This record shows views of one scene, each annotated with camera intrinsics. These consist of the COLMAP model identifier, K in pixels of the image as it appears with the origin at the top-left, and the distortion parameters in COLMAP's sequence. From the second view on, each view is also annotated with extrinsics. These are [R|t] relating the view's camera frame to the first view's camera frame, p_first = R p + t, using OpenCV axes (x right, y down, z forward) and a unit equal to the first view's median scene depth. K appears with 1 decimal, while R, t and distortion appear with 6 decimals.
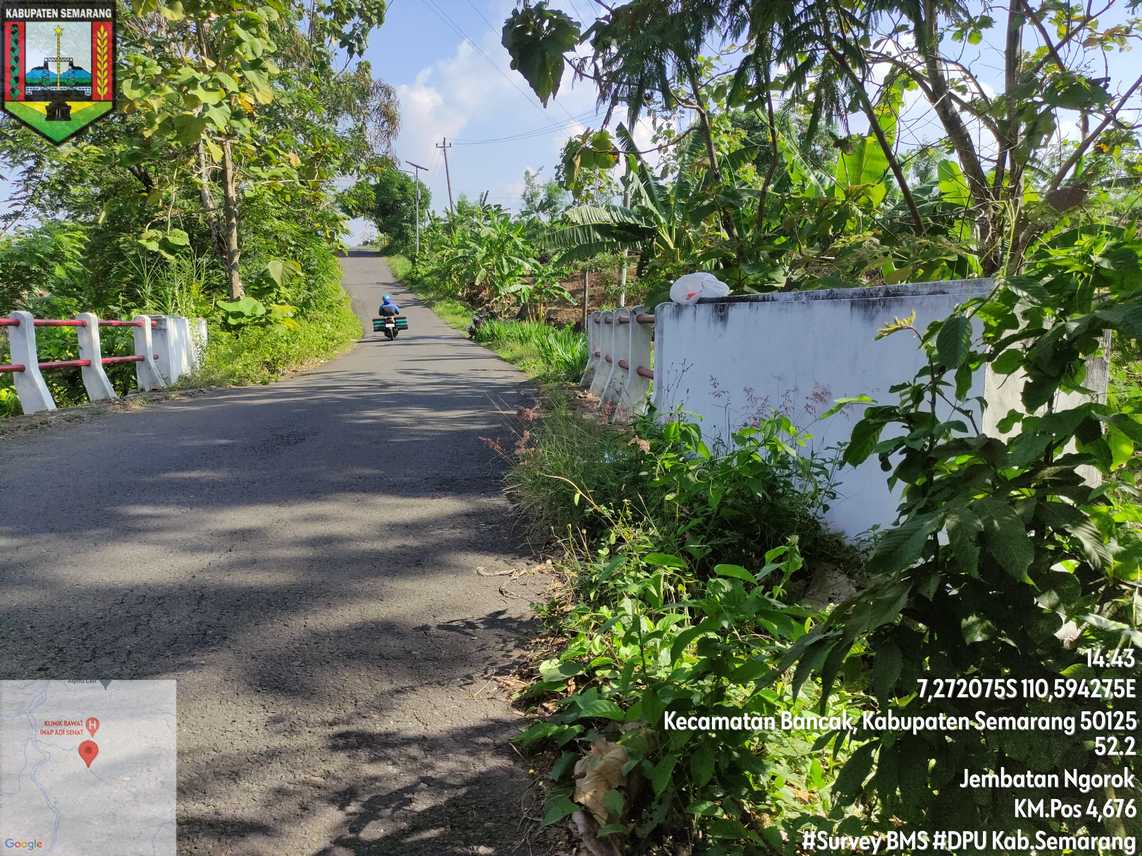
lens RADIAL K [[849.4, 0, 568.4], [0, 849.4, 432.3], [0, 0, 1]] dist [0.068089, -0.078085]
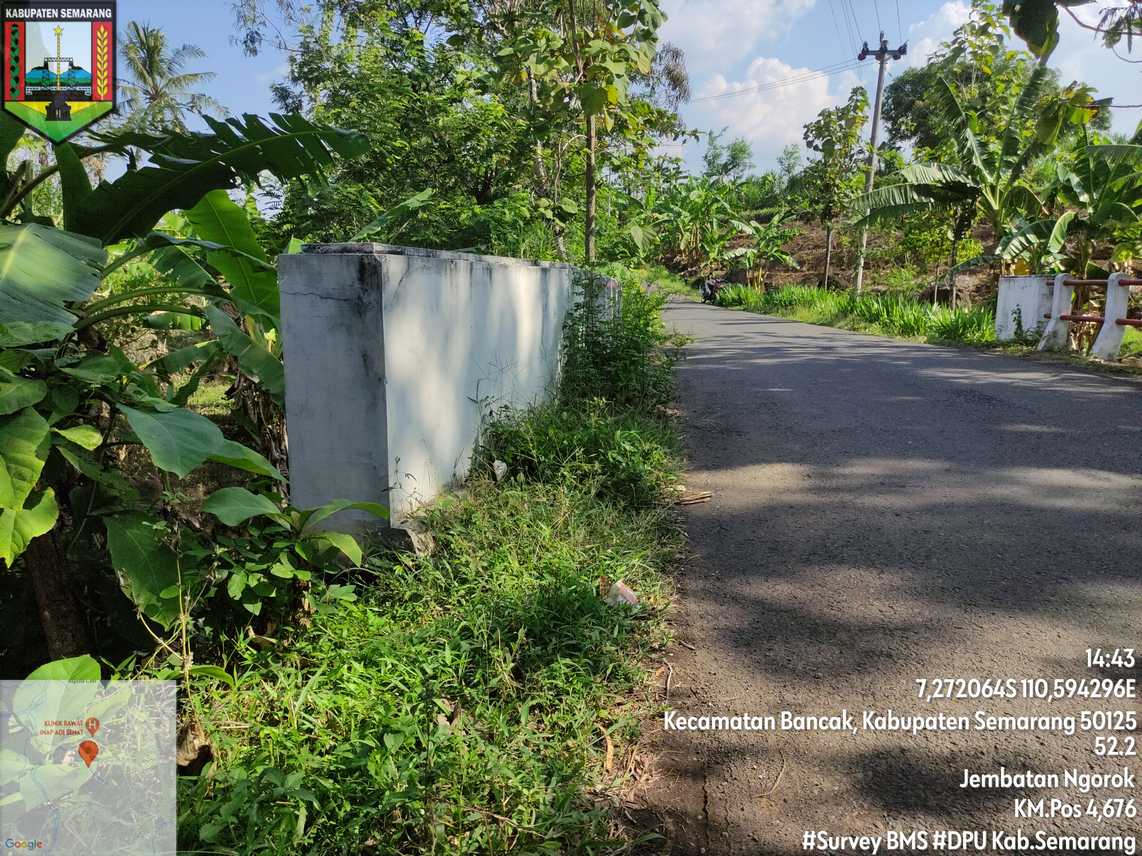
lens RADIAL K [[855.2, 0, 575.9], [0, 855.2, 428.5], [0, 0, 1]] dist [0.091367, -0.084591]
pose [[0.991140, 0.026982, -0.130052, -0.269650], [-0.022535, 0.999114, 0.035544, 0.008584], [0.130896, -0.032299, 0.990870, -0.048777]]
